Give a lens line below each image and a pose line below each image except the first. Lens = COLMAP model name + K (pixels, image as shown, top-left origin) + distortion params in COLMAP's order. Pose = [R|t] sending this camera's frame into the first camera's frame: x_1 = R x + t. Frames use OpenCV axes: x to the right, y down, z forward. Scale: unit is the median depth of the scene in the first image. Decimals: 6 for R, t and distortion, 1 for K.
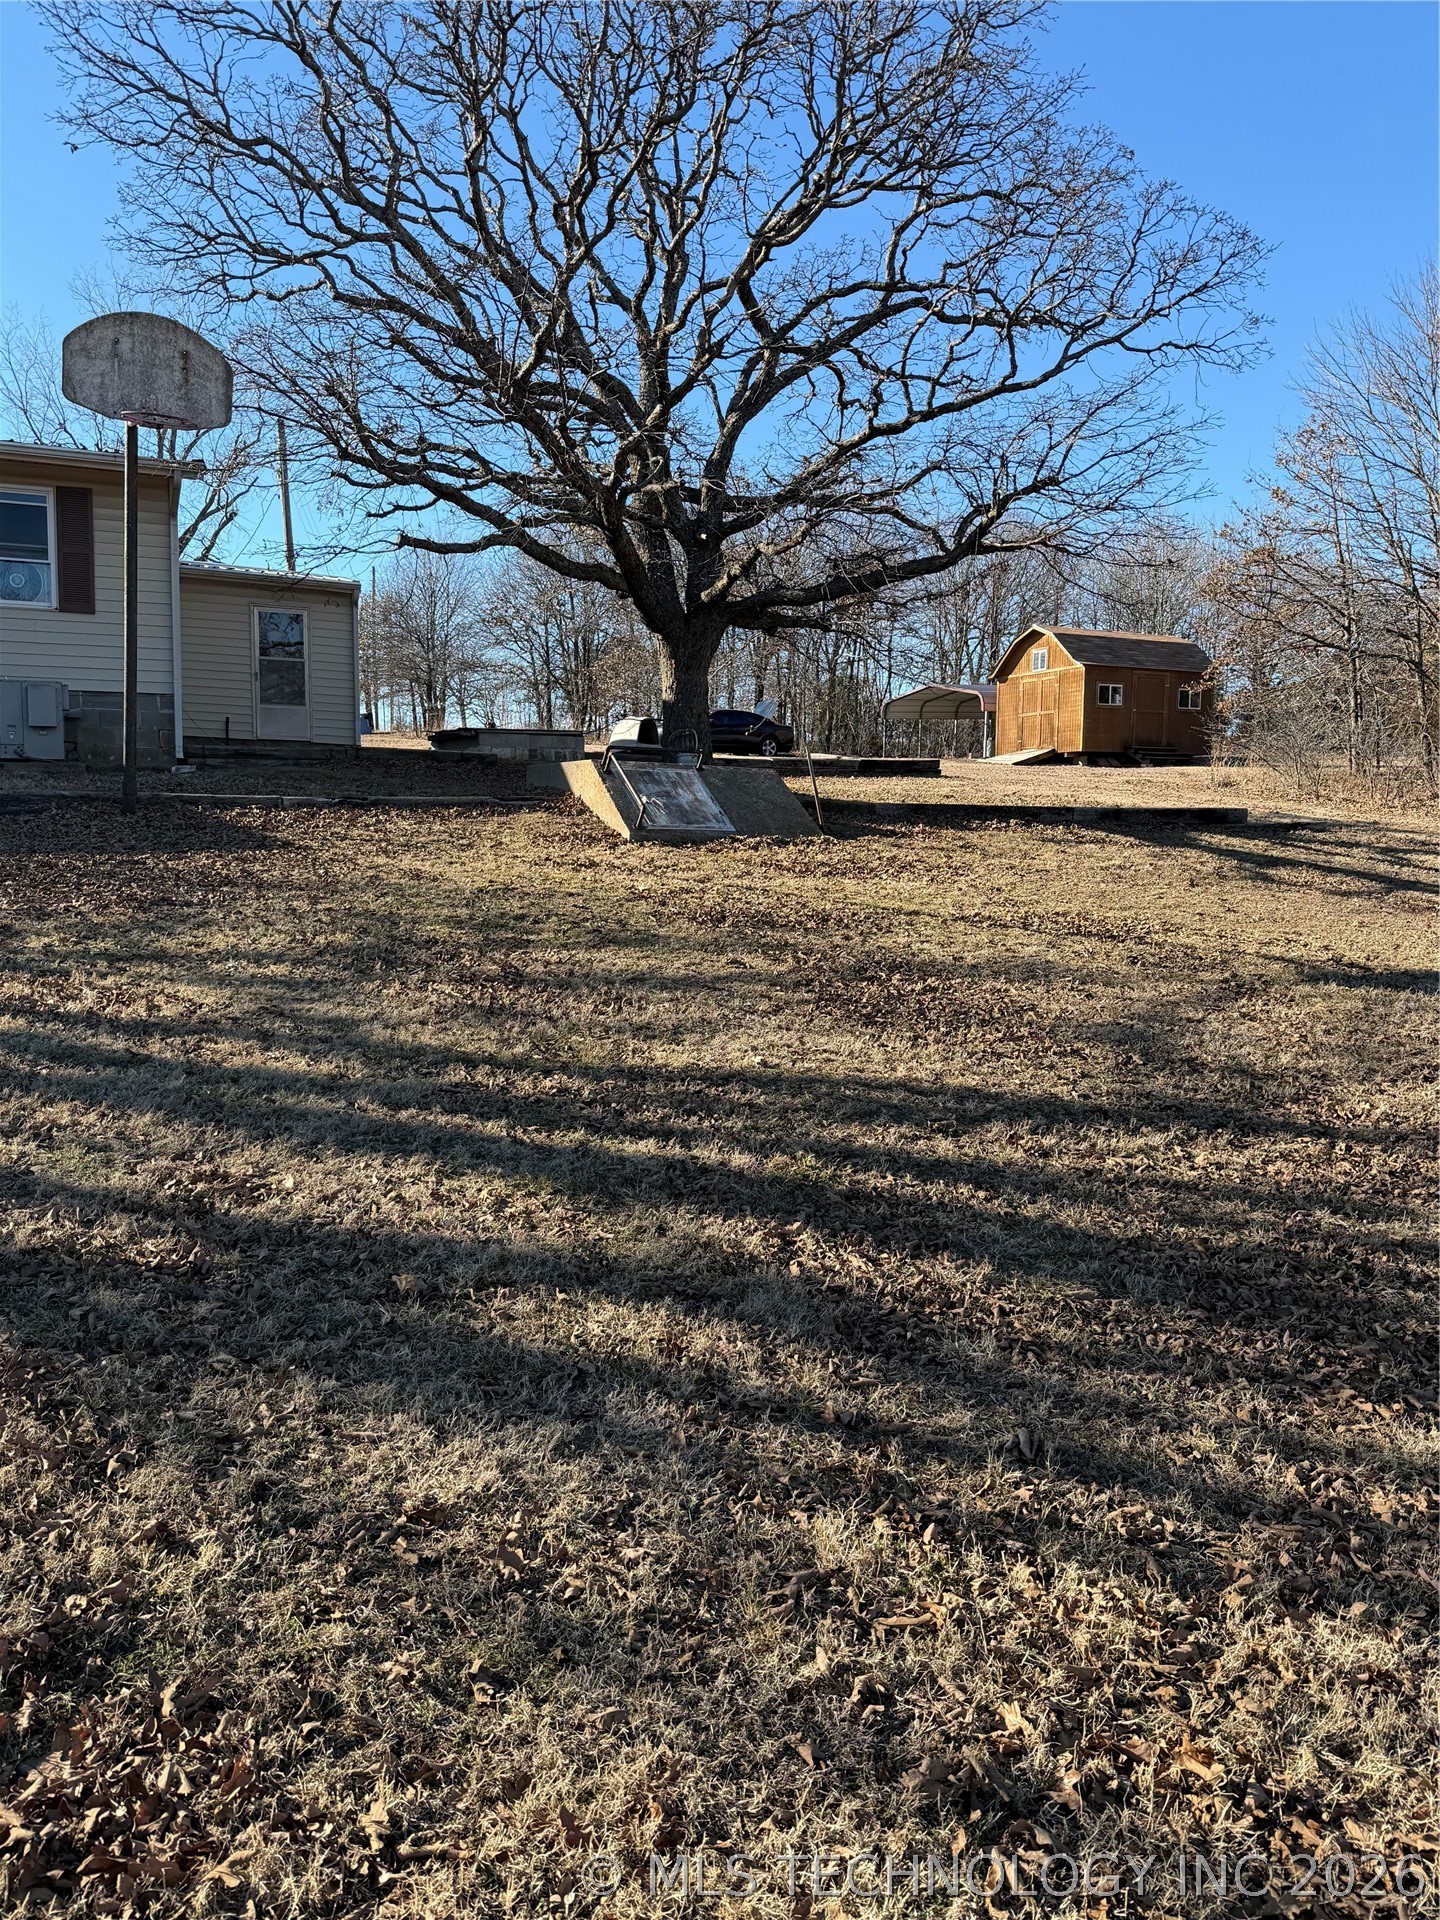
lens RADIAL K [[1396.0, 0, 720.0], [0, 1396.0, 960.0], [0, 0, 1]] dist [0.130055, -0.217018]
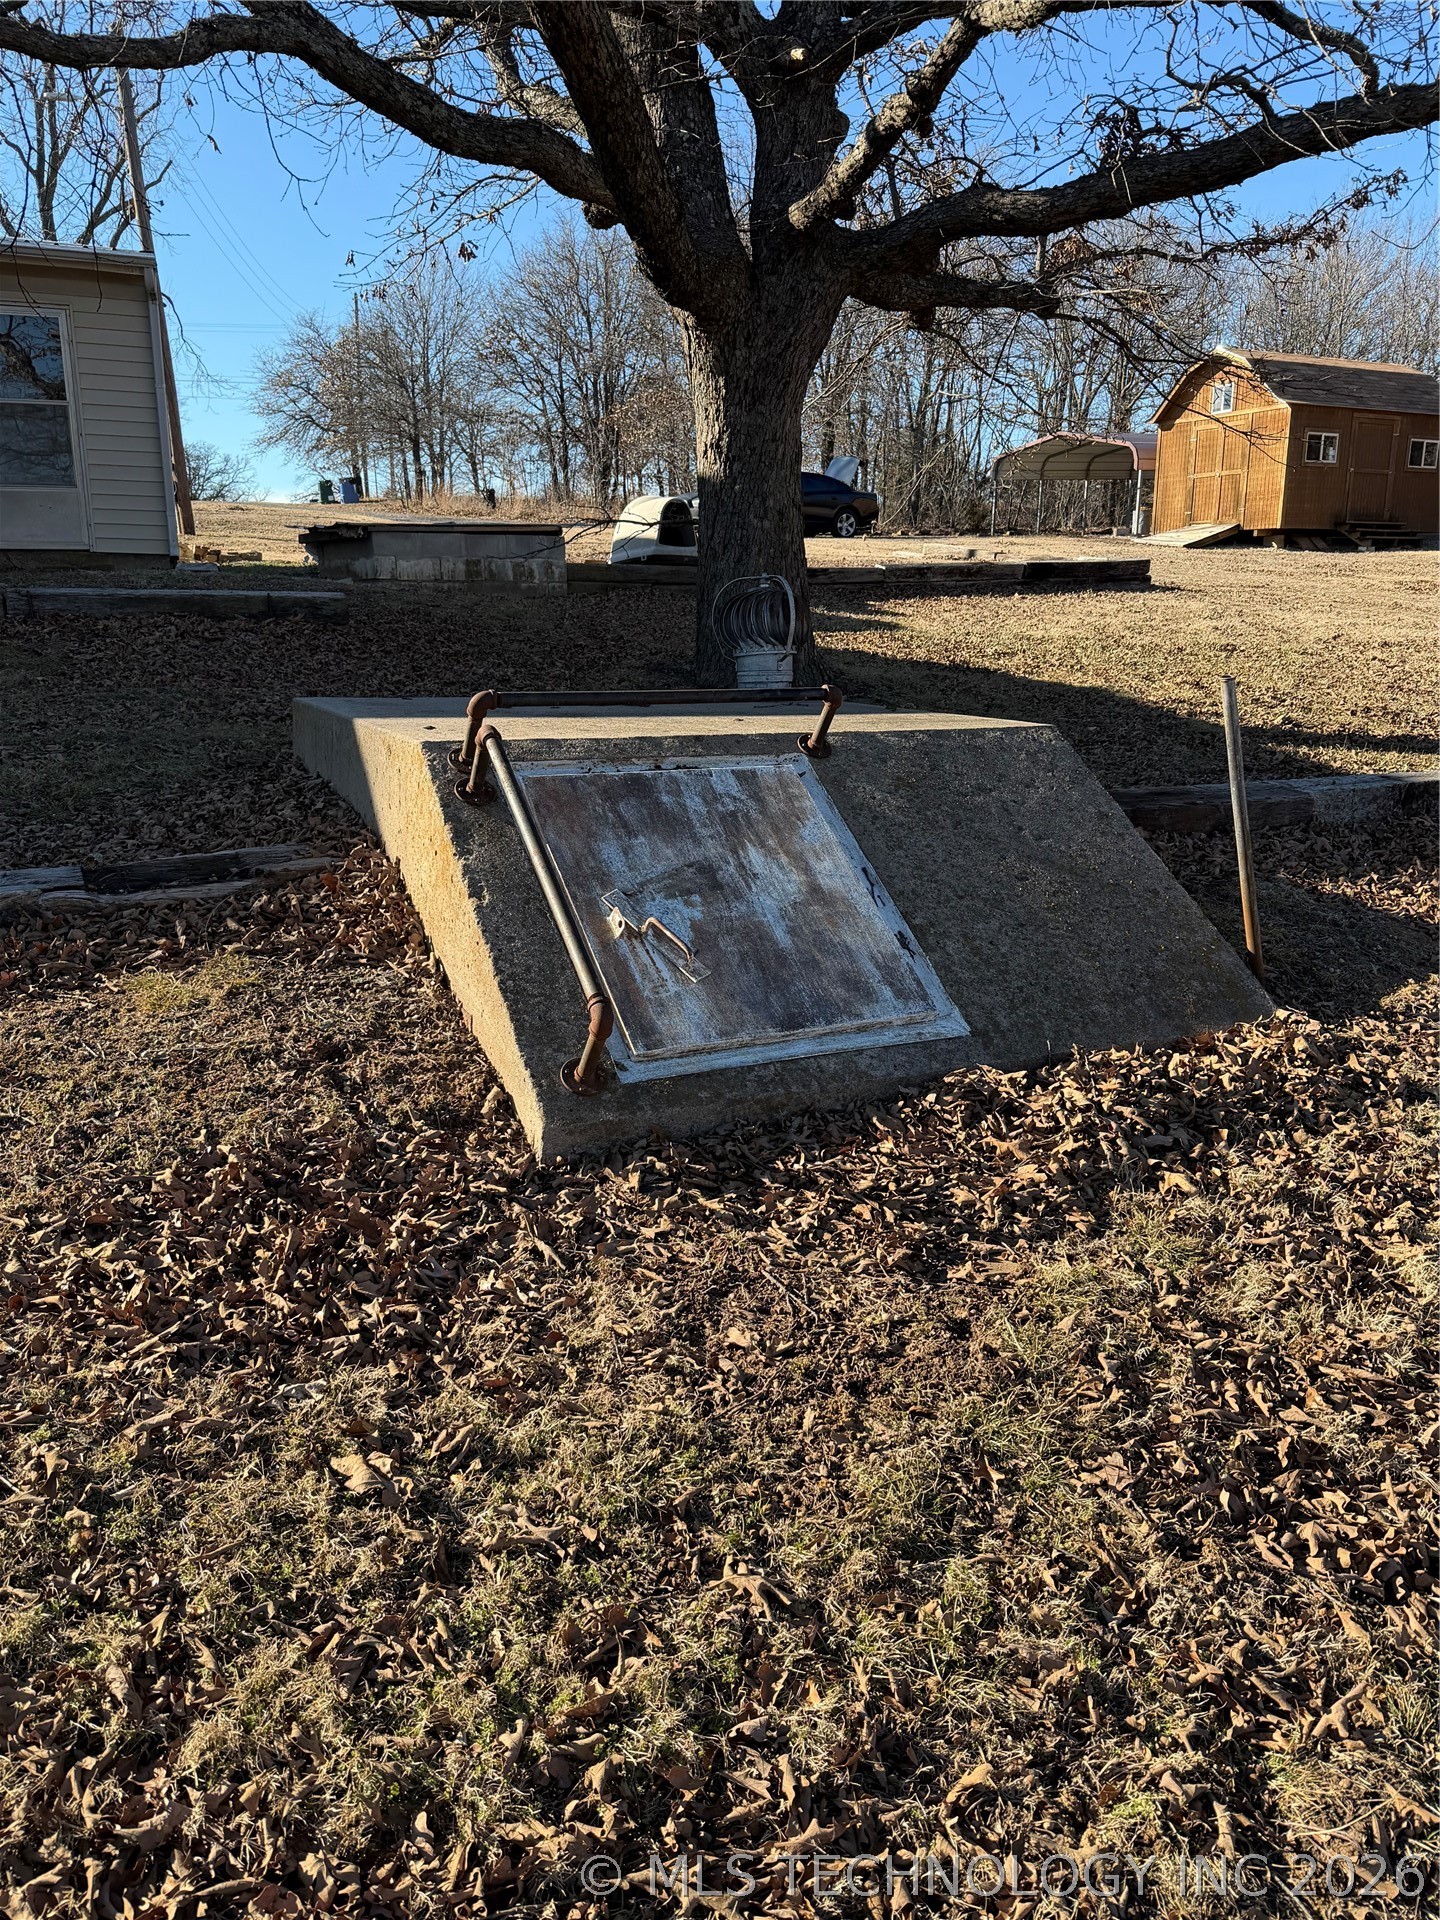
lens RADIAL K [[1396.0, 0, 720.0], [0, 1396.0, 960.0], [0, 0, 1]] dist [0.130055, -0.217018]
pose [[0.999537, 0.003623, -0.030223, -0.015310], [0.001257, 0.987130, 0.159917, -0.082453], [0.030413, -0.159881, 0.986668, 0.415597]]
